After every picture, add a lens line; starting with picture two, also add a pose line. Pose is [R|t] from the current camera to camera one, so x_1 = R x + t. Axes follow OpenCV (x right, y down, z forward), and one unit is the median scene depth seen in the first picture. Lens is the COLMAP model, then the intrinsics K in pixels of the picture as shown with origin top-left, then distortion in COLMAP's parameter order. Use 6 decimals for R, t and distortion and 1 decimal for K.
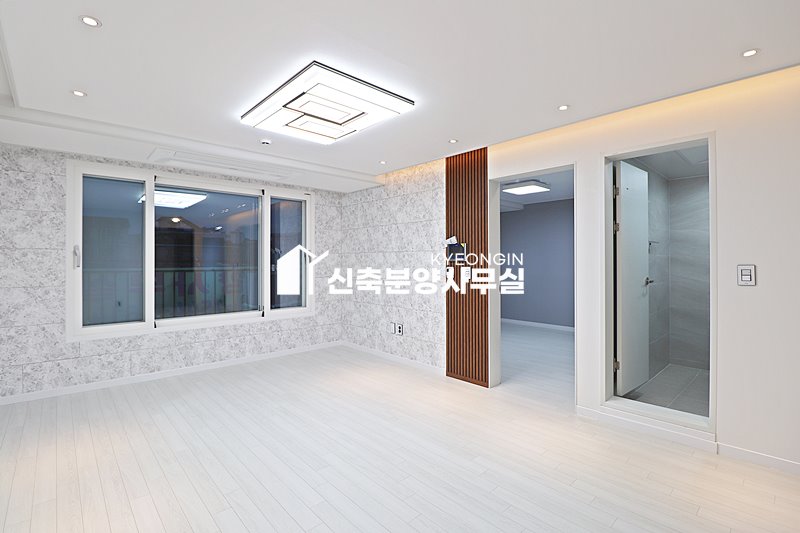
lens RADIAL K [[373.2, 0, 394.5], [0, 373.2, 255.2], [0, 0, 1]] dist [0.004492, -0.011398]
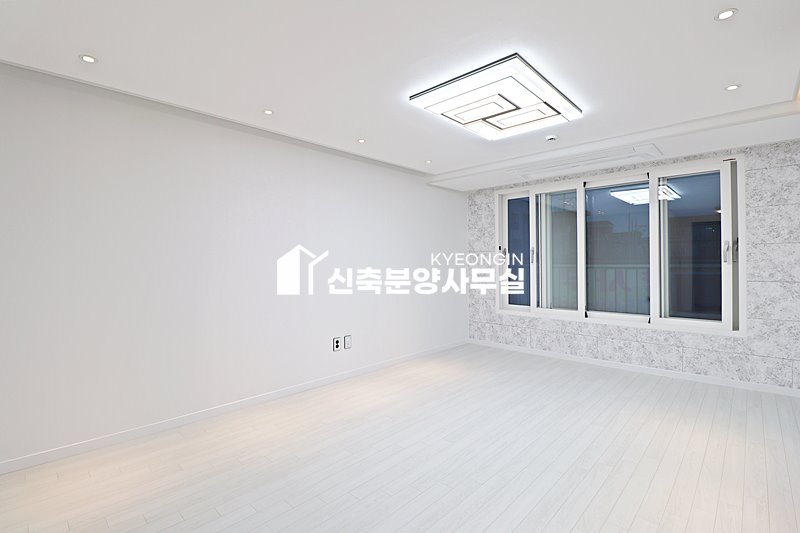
lens RADIAL K [[373.2, 0, 399.9], [0, 373.2, 256.0], [0, 0, 1]] dist [0.004492, -0.011398]
pose [[0.076228, -0.015551, -0.996969, 0.469690], [0.021299, 0.999676, -0.013965, 0.013132], [0.996863, -0.020170, 0.076535, 0.393447]]
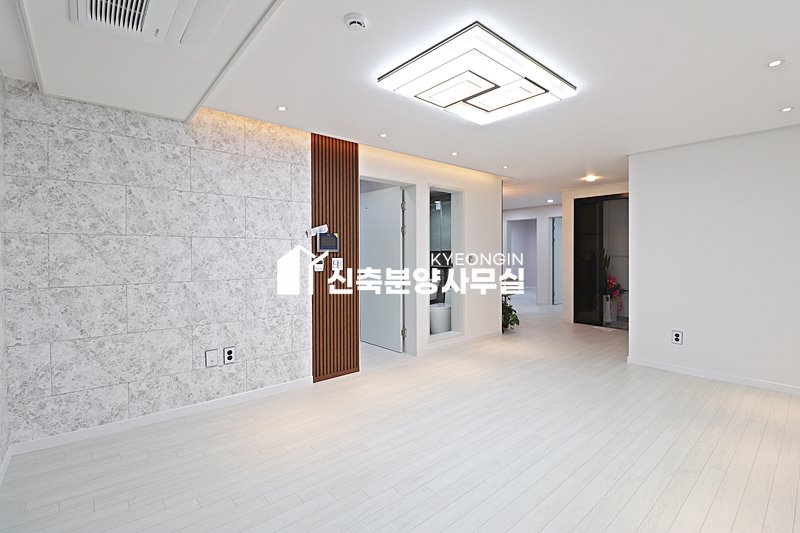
lens RADIAL K [[373.2, 0, 415.7], [0, 373.2, 244.4], [0, 0, 1]] dist [0.004492, -0.011398]
pose [[0.001534, 0.009545, 0.999953, -0.663605], [-0.027366, 0.999580, -0.009500, -0.000437], [-0.999624, -0.027350, 0.001795, 0.686365]]
